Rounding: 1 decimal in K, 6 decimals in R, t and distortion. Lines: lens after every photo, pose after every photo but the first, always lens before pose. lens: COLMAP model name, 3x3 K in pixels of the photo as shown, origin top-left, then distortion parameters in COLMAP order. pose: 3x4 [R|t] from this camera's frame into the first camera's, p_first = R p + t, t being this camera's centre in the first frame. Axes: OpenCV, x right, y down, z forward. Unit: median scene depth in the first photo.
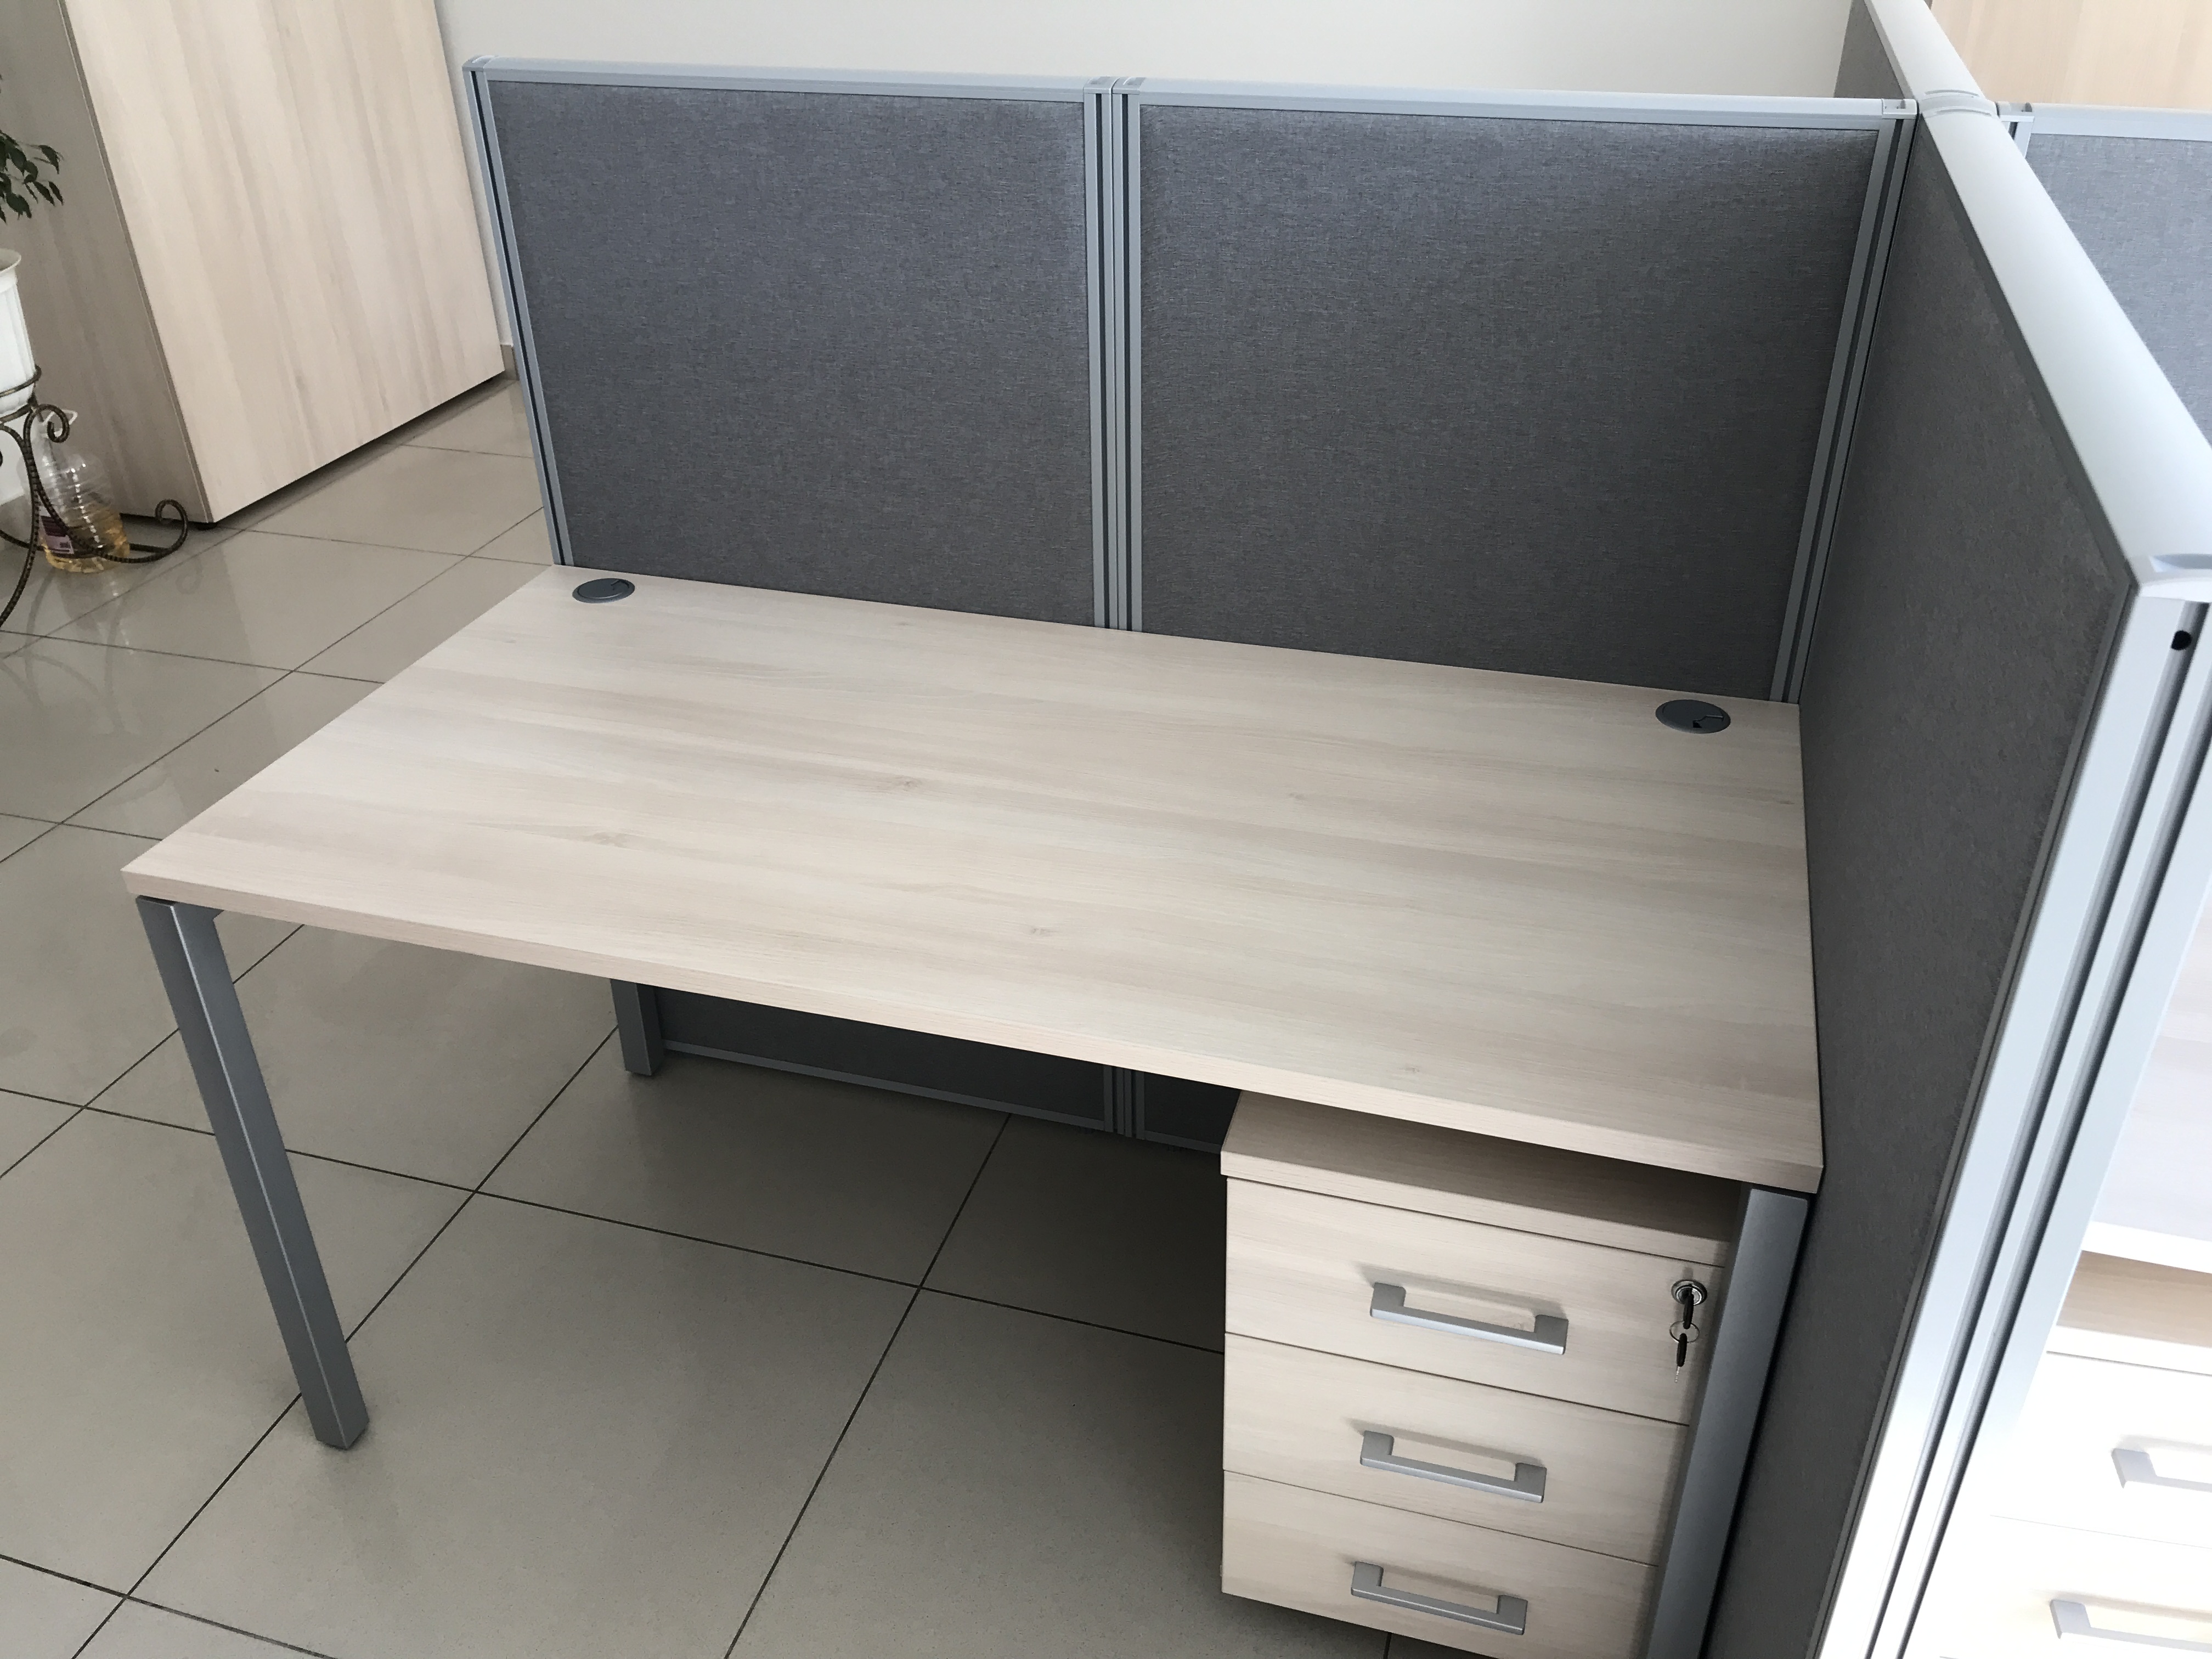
lens RADIAL K [[1825.9, 0, 1109.9], [0, 1825.9, 811.4], [0, 0, 1]] dist [0.022251, -0.012918]
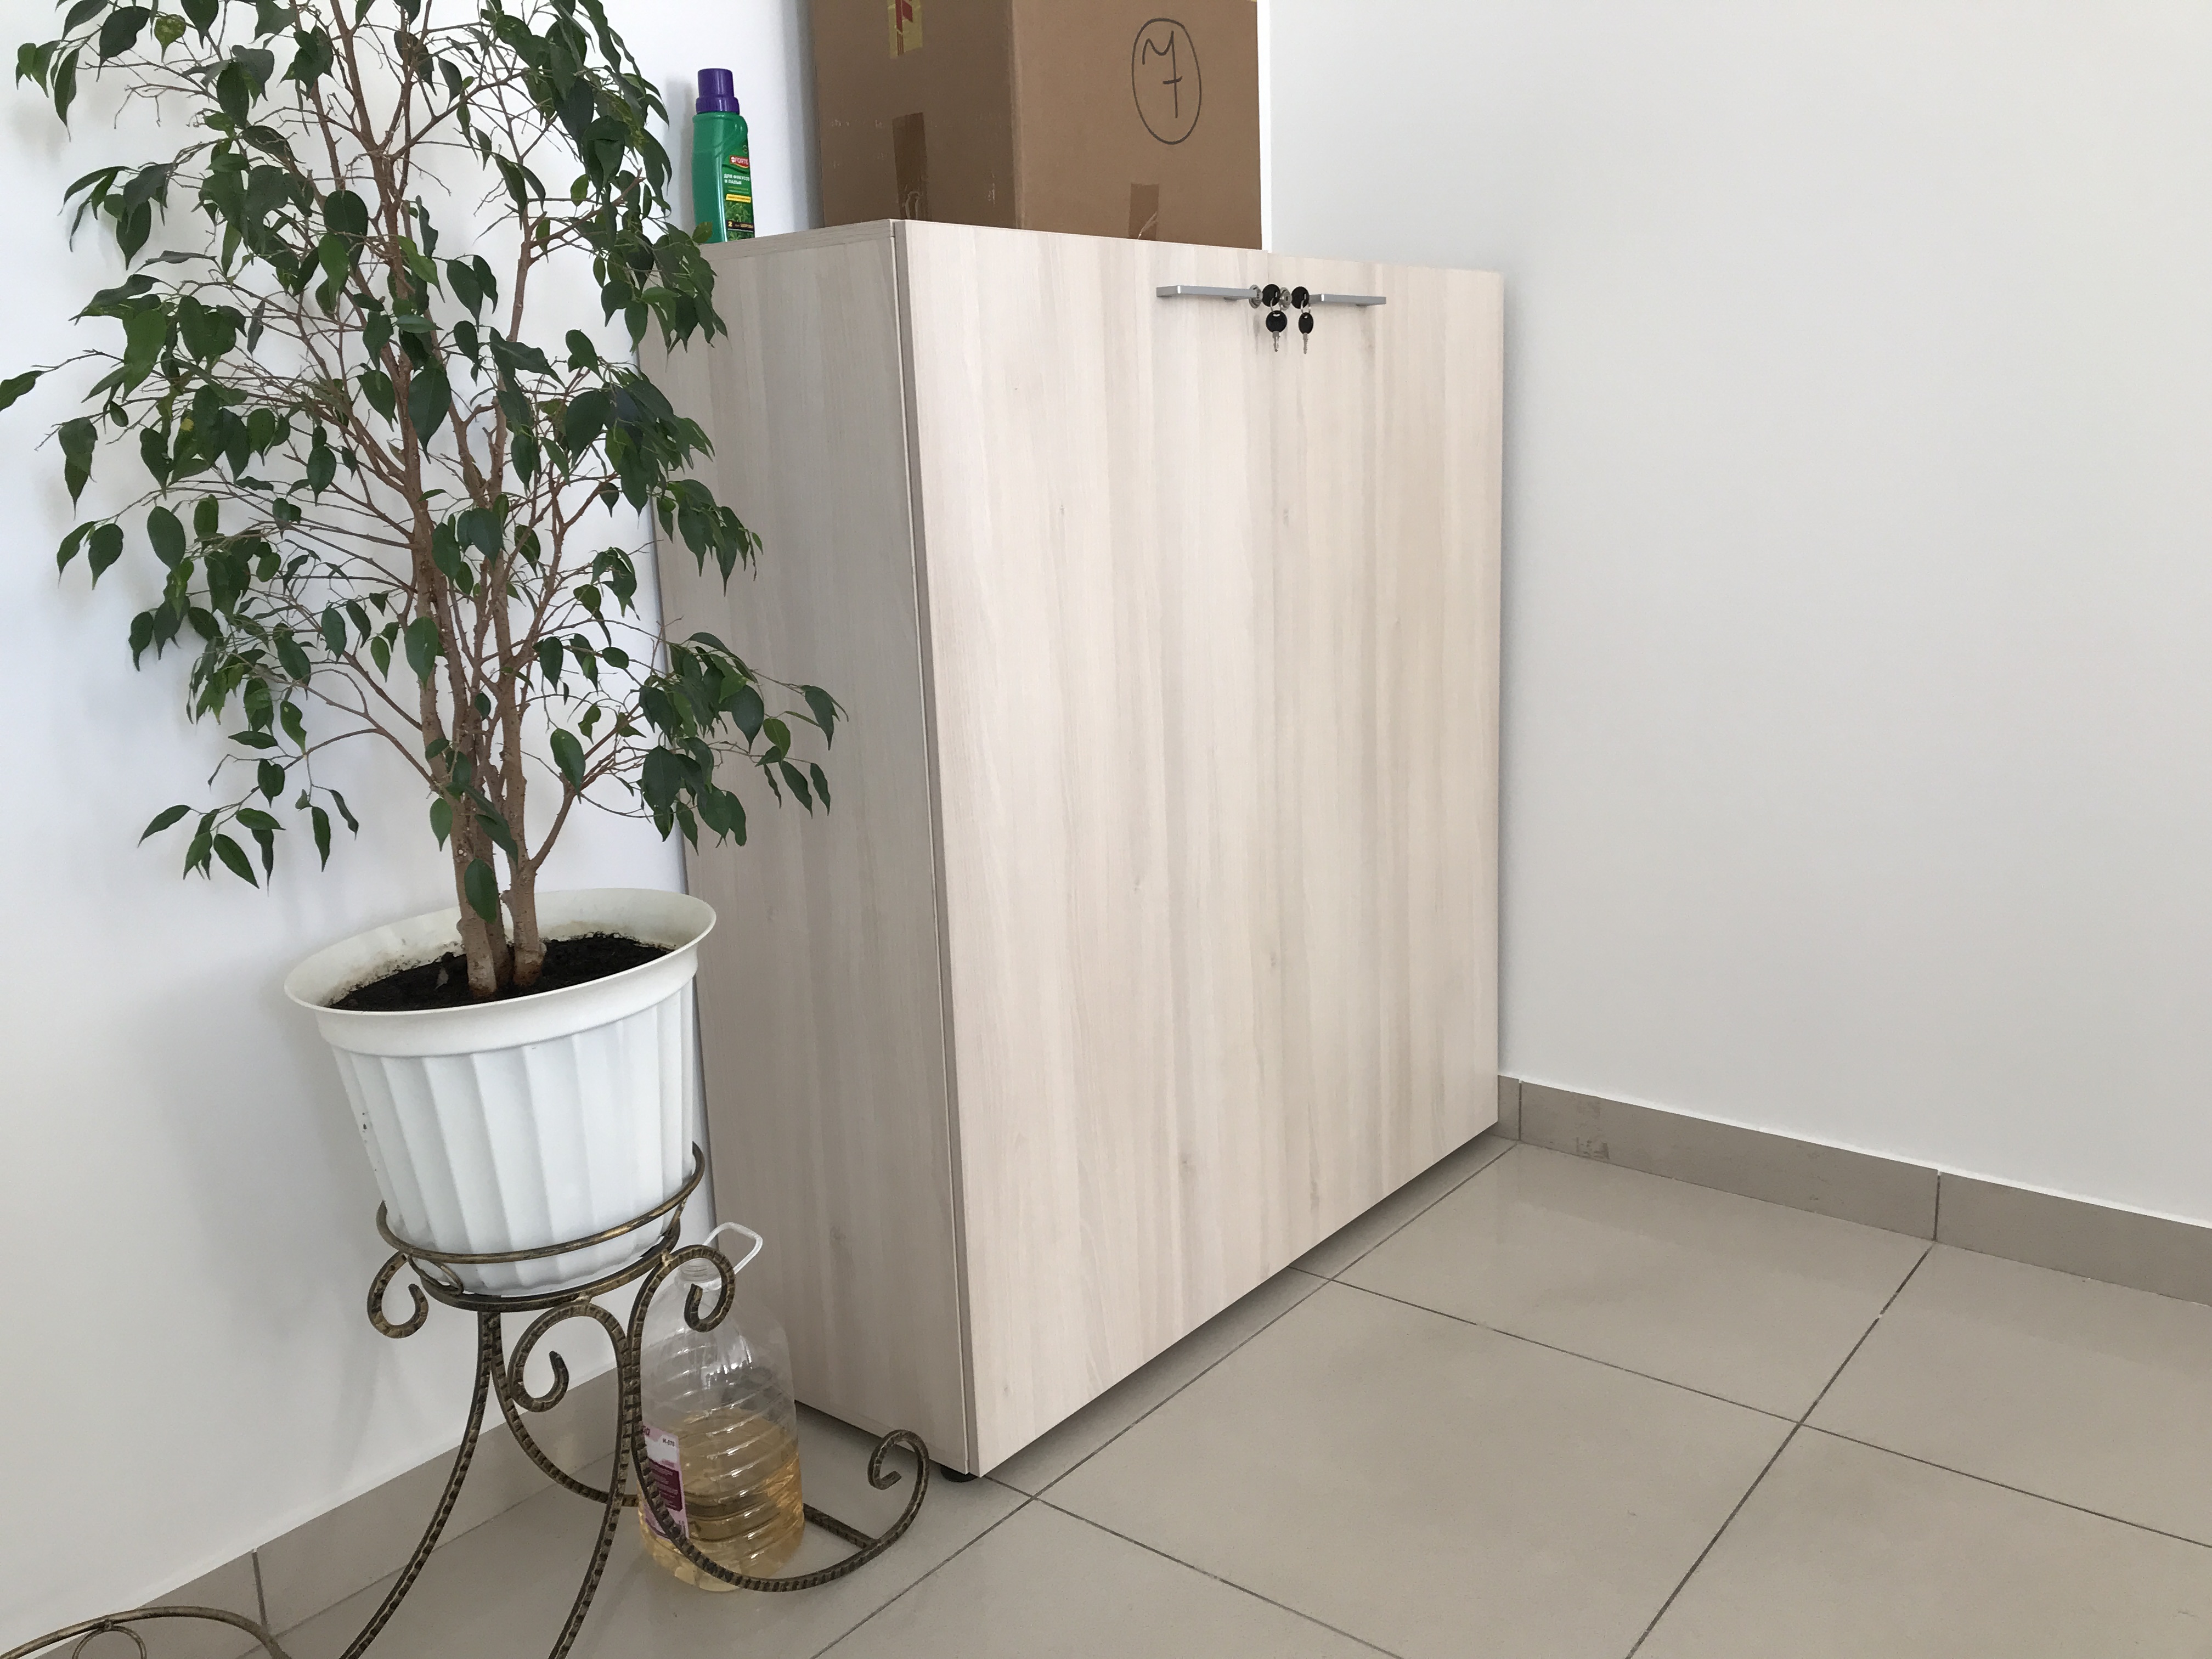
lens RADIAL K [[1825.9, 0, 1103.5], [0, 1825.9, 830.3], [0, 0, 1]] dist [0.022251, -0.012918]
pose [[0.930064, 0.063518, -0.361865, -0.319490], [-0.169842, 0.947713, -0.270173, -0.200965], [0.325784, 0.312738, 0.892222, 0.579480]]
